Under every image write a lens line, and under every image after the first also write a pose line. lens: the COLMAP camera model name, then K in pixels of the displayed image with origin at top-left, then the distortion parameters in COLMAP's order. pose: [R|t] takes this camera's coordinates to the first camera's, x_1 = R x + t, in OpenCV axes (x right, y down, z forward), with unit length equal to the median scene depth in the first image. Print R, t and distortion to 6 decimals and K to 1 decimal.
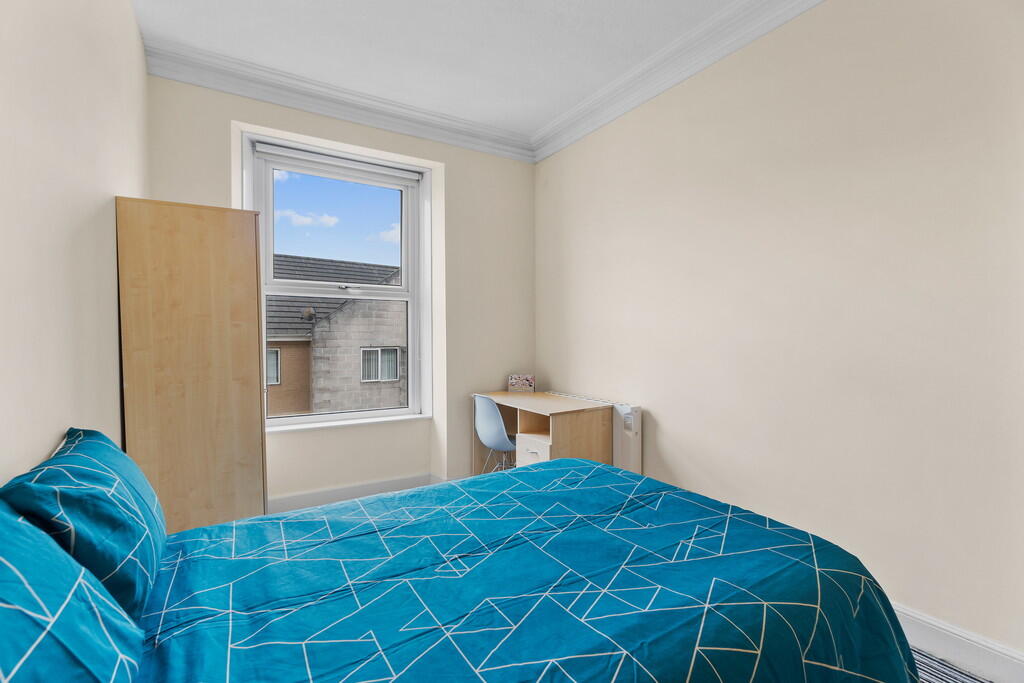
lens RADIAL K [[440.6, 0, 504.7], [0, 440.6, 341.9], [0, 0, 1]] dist [-0.003637, -0.000351]
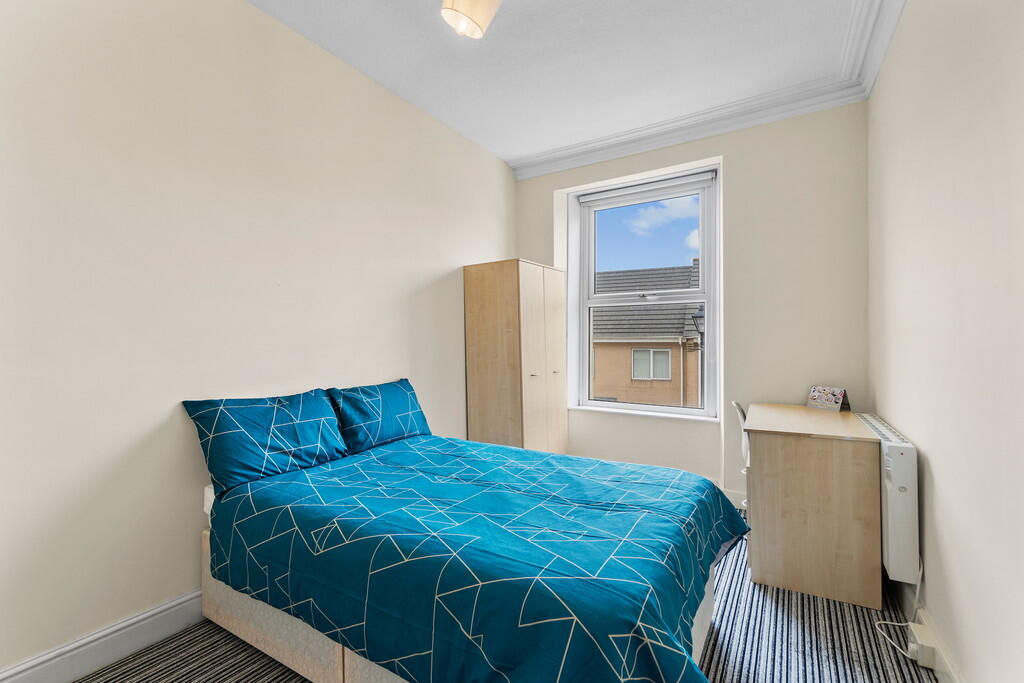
lens RADIAL K [[440.6, 0, 506.5], [0, 440.6, 341.5], [0, 0, 1]] dist [-0.003637, -0.000351]
pose [[0.452008, 0.004927, -0.892000, 0.904990], [-0.007799, 0.999968, 0.001572, -0.004646], [0.891980, 0.006246, 0.452033, 0.289102]]
